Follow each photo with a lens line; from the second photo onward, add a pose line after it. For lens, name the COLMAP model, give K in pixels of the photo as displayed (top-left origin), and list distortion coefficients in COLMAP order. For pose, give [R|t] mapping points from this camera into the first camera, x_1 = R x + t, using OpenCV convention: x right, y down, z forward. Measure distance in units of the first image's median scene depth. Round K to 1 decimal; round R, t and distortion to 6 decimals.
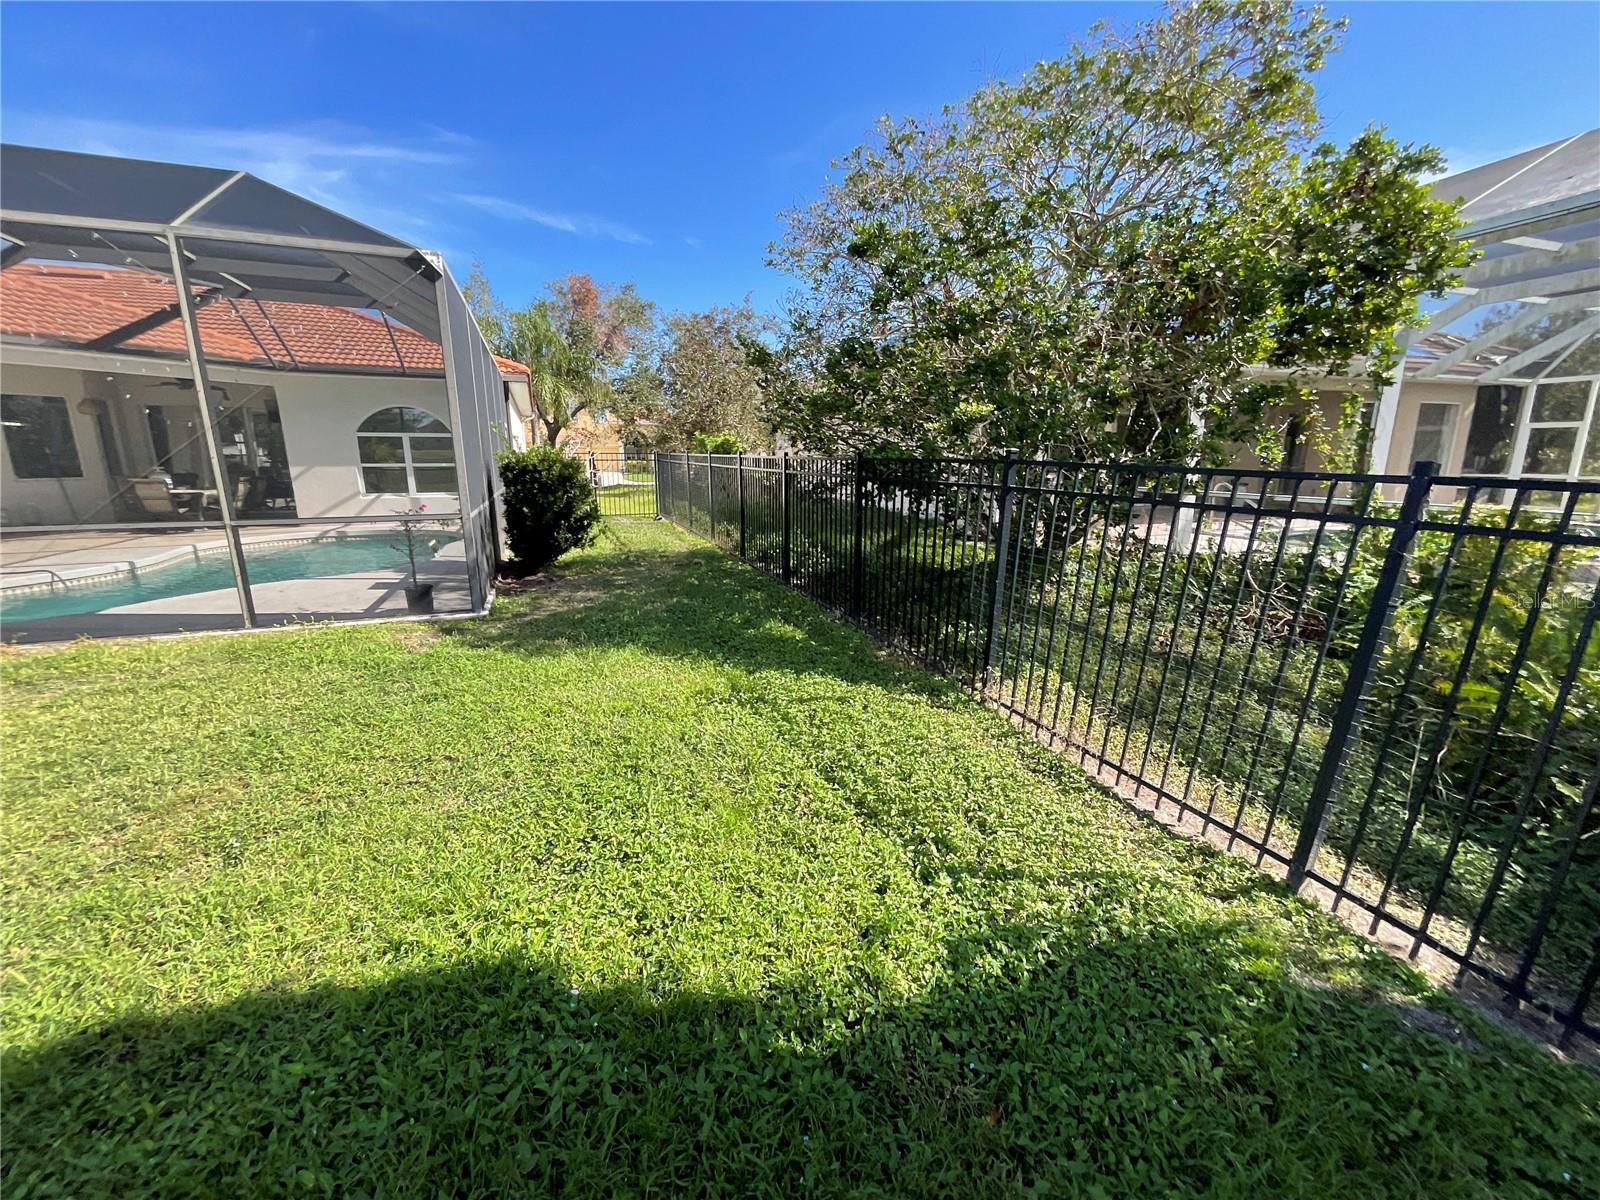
lens RADIAL K [[653.1, 0, 800.0], [0, 653.1, 600.0], [0, 0, 1]] dist [0.000674, -0.000819]
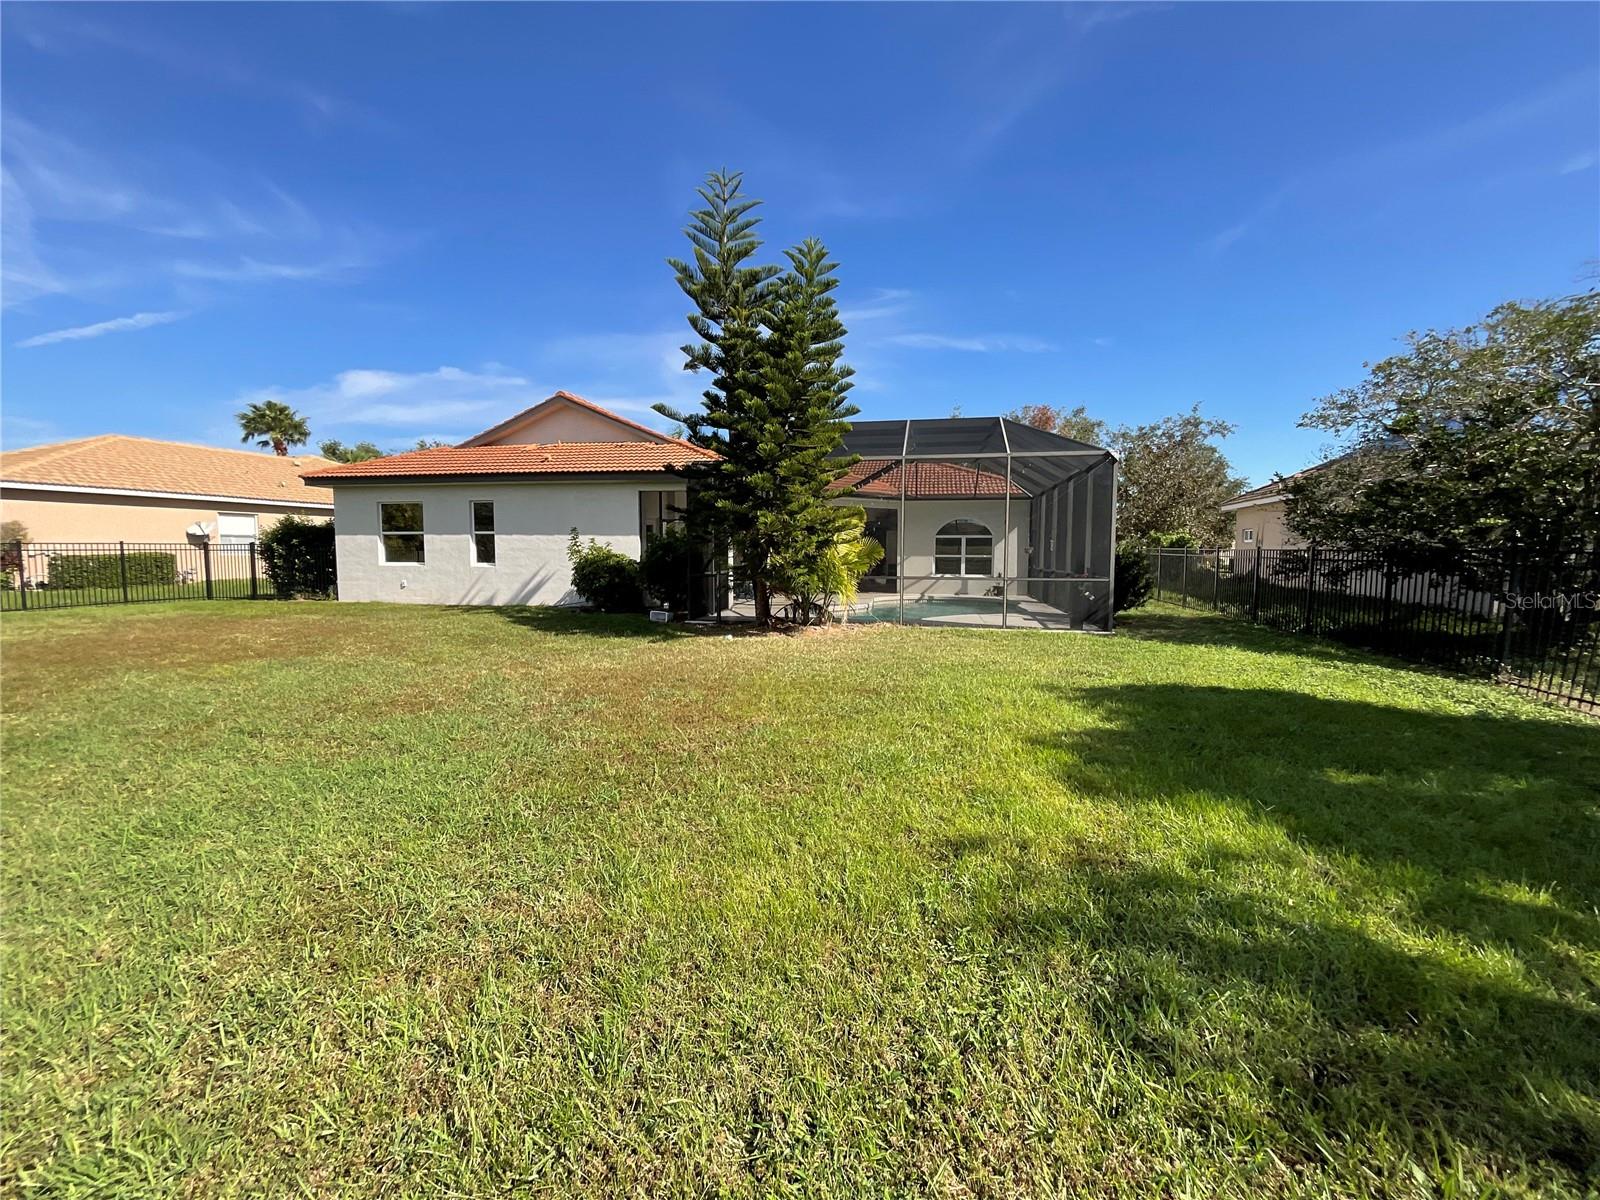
lens RADIAL K [[653.1, 0, 800.0], [0, 653.1, 600.0], [0, 0, 1]] dist [0.000674, -0.000819]
pose [[0.841716, 0.043346, -0.538177, -0.220079], [-0.120549, 0.986697, -0.109071, 0.211543], [0.526290, 0.156683, 0.835744, -0.903757]]
